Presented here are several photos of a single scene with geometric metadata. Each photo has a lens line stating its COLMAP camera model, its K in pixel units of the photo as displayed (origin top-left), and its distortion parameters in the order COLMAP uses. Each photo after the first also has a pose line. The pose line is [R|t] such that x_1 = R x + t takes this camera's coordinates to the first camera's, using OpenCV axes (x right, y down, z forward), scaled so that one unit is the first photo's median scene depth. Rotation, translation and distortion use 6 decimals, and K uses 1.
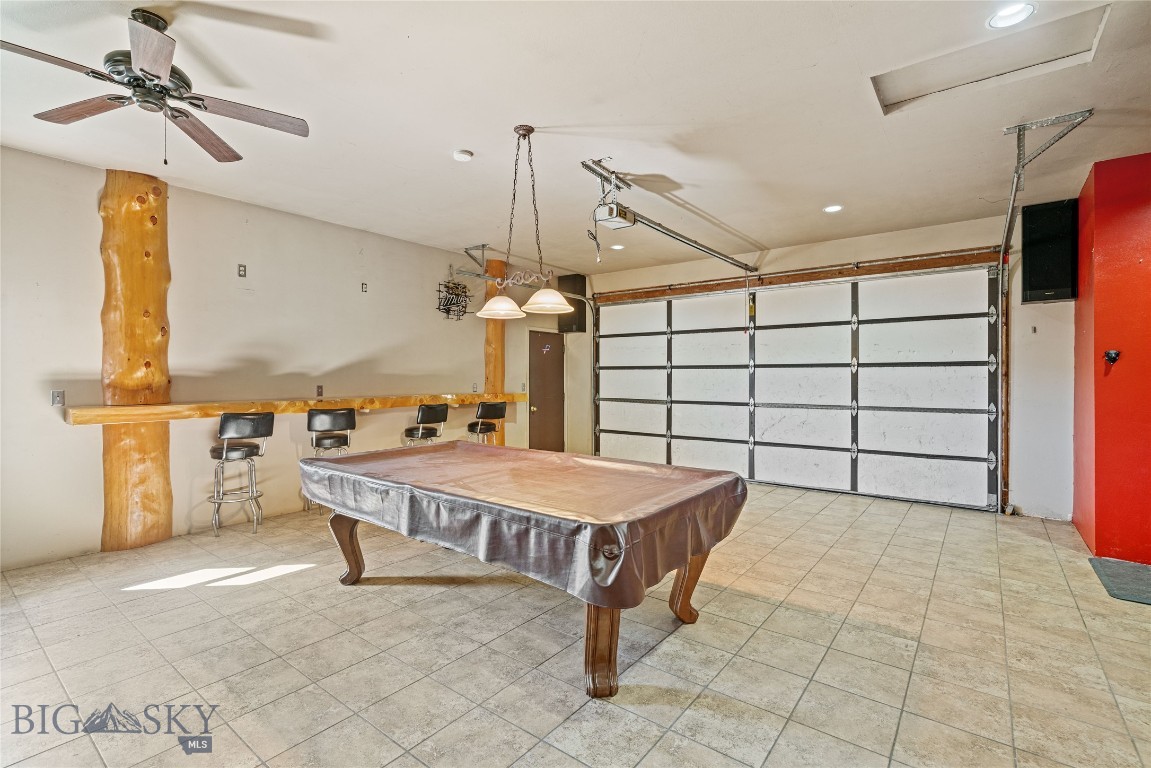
lens RADIAL K [[519.8, 0, 569.9], [0, 519.8, 383.0], [0, 0, 1]] dist [0.005023, 0.000298]
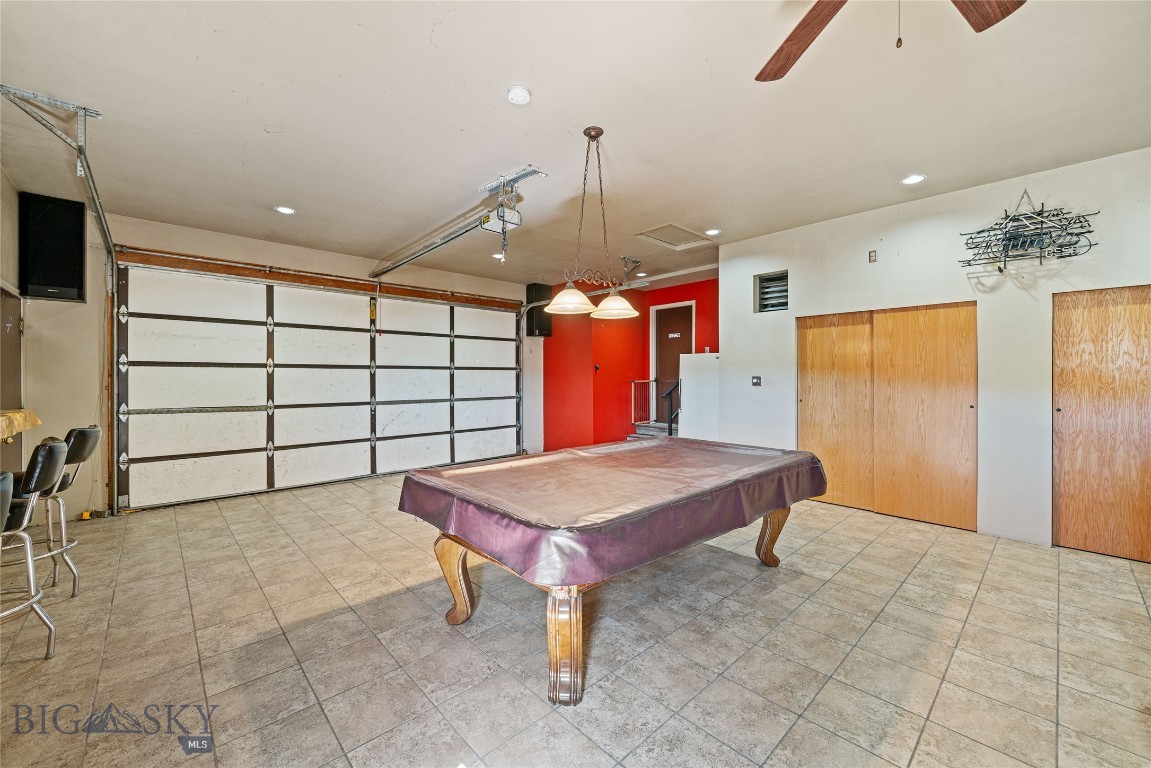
lens RADIAL K [[446.3, 0, 575.5], [0, 446.3, 384.0], [0, 0, 1]] dist [0.013190, 0.000073]
pose [[0.165328, -0.016037, 0.986108, -0.609412], [0.011929, 0.999827, 0.014260, -0.007290], [-0.986167, 0.009406, 0.165491, 0.570028]]
